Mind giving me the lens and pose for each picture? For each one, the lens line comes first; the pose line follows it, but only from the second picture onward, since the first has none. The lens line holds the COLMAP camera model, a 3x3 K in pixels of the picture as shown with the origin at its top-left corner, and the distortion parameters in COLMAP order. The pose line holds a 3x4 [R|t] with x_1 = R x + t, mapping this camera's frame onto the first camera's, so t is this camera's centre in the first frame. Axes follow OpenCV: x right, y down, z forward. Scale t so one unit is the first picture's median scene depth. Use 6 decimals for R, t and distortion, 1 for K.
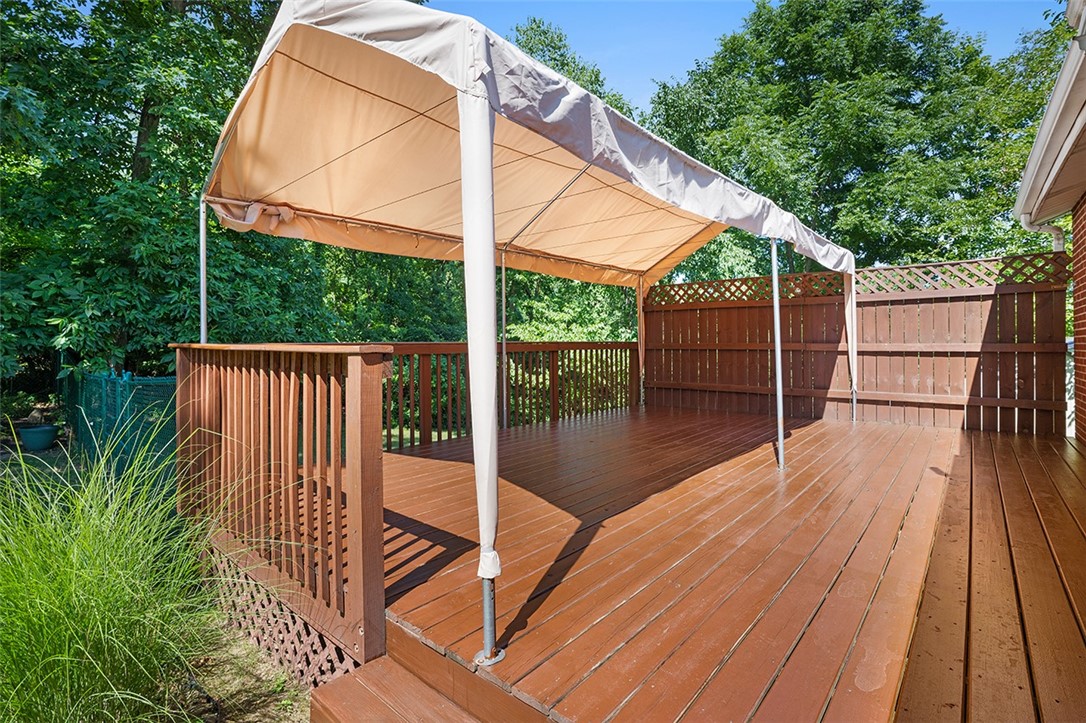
lens RADIAL K [[509.8, 0, 548.3], [0, 509.8, 355.1], [0, 0, 1]] dist [-0.036492, 0.011841]
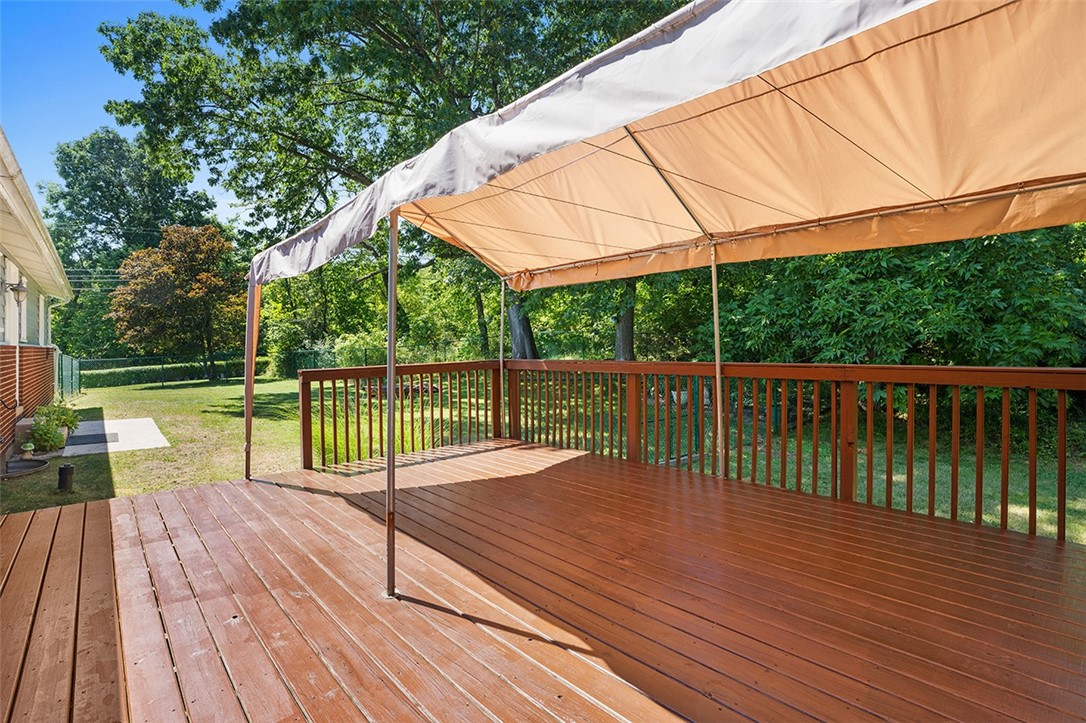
lens RADIAL K [[509.8, 0, 536.4], [0, 509.8, 340.8], [0, 0, 1]] dist [-0.036492, 0.011841]
pose [[-0.133032, 0.006292, -0.991092, 1.433660], [-0.008458, 0.999936, 0.007484, -0.128578], [0.991076, 0.009378, -0.132970, 1.710739]]
